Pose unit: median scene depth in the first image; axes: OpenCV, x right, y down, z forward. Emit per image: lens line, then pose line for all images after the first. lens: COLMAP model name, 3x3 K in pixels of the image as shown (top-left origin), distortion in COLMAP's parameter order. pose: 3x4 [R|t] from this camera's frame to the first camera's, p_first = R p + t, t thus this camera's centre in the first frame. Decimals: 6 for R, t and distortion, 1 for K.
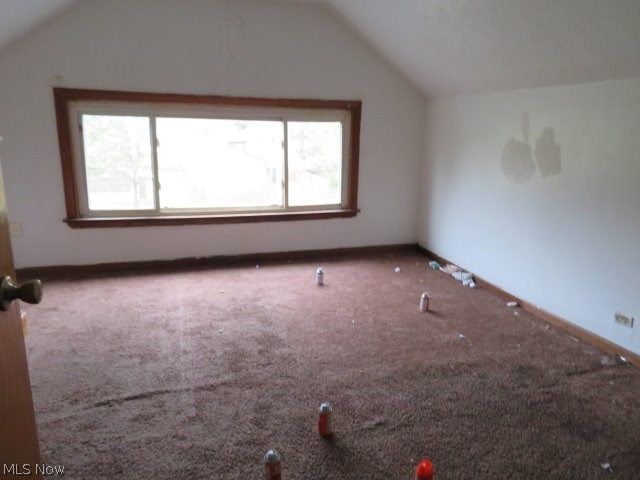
lens RADIAL K [[459.8, 0, 321.6], [0, 459.8, 238.9], [0, 0, 1]] dist [-0.000384, 0.003632]
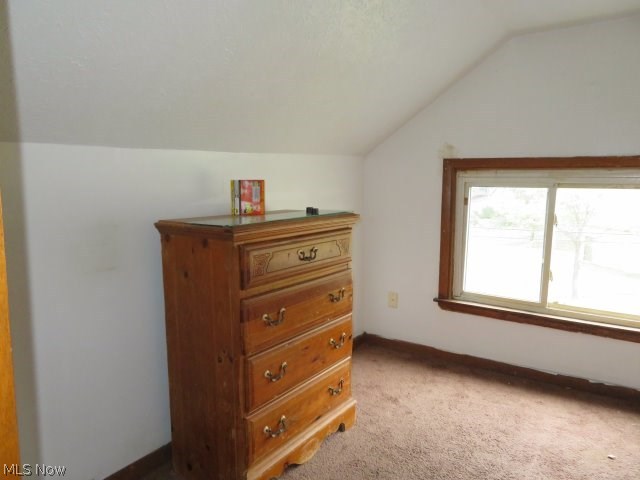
lens RADIAL K [[459.8, 0, 320.6], [0, 459.8, 243.1], [0, 0, 1]] dist [-0.000384, 0.003632]
pose [[0.617090, 0.086482, -0.782125, 0.008320], [-0.172190, 0.984694, -0.026976, -0.087683], [0.767822, 0.151320, 0.622537, 0.239214]]
